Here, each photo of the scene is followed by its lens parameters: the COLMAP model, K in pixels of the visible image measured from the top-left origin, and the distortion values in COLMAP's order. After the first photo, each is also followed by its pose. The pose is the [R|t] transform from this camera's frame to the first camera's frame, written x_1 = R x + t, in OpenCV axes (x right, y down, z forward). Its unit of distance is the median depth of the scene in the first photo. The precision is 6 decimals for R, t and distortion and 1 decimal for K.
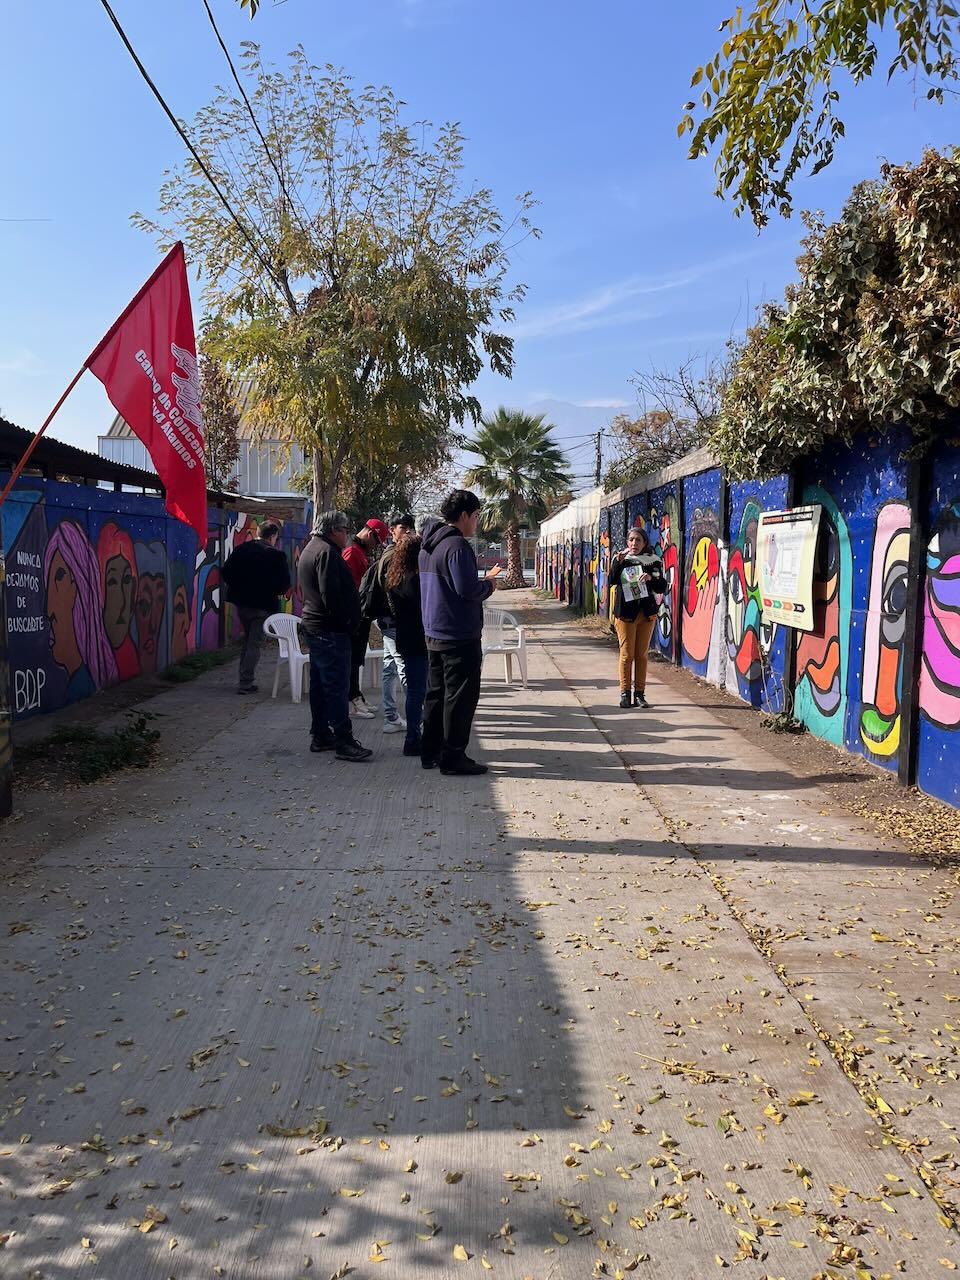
lens RADIAL K [[978.2, 0, 477.4], [0, 978.2, 641.5], [0, 0, 1]] dist [0.011619, 0.011029]
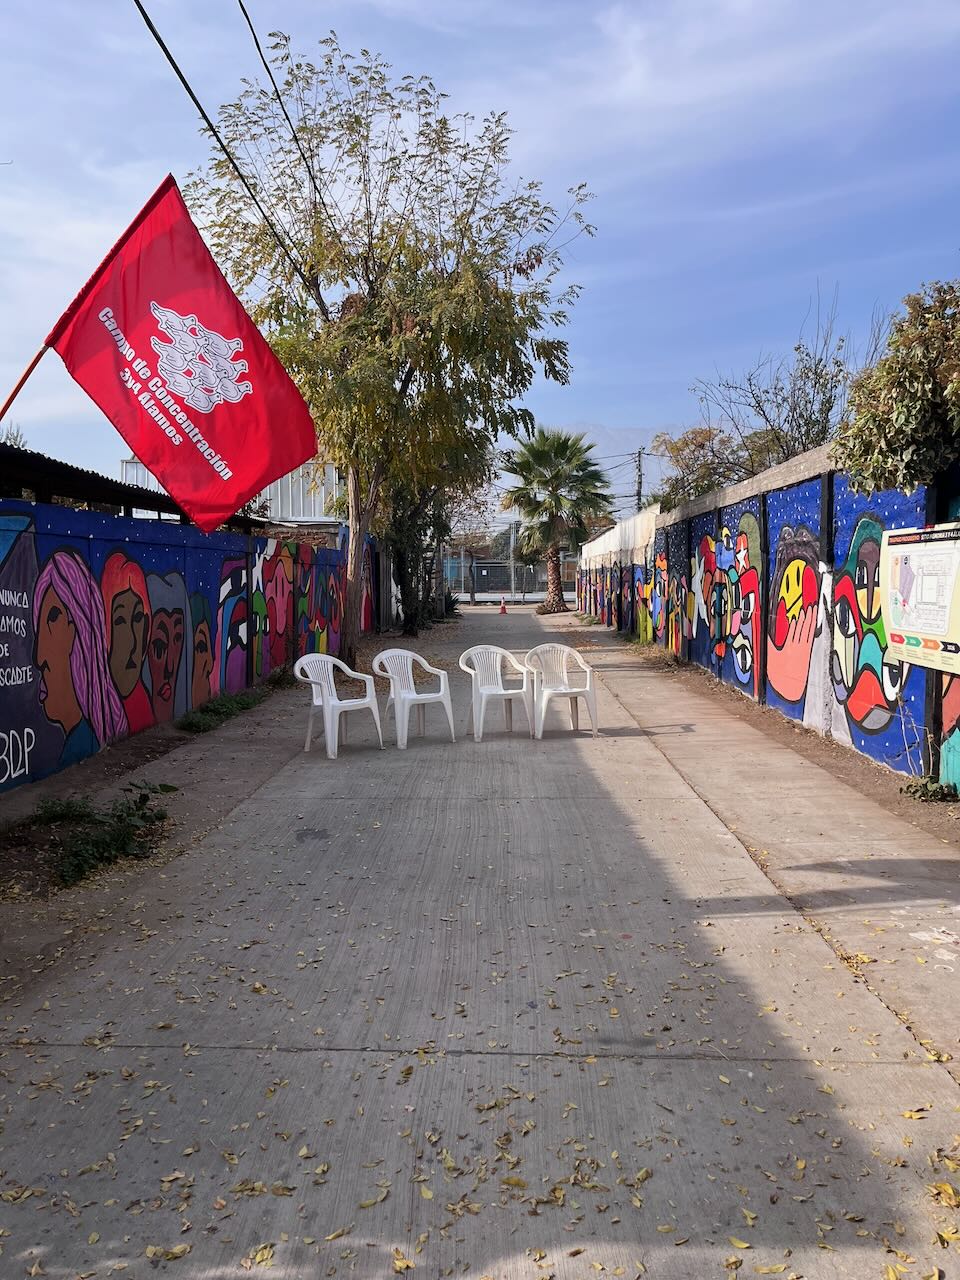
lens RADIAL K [[978.2, 0, 480.9], [0, 978.2, 639.4], [0, 0, 1]] dist [0.011619, 0.011029]
pose [[0.999472, -0.010287, -0.030823, -0.019386], [0.009513, 0.999639, -0.025132, -0.013789], [0.031071, 0.024826, 0.999209, 0.102483]]
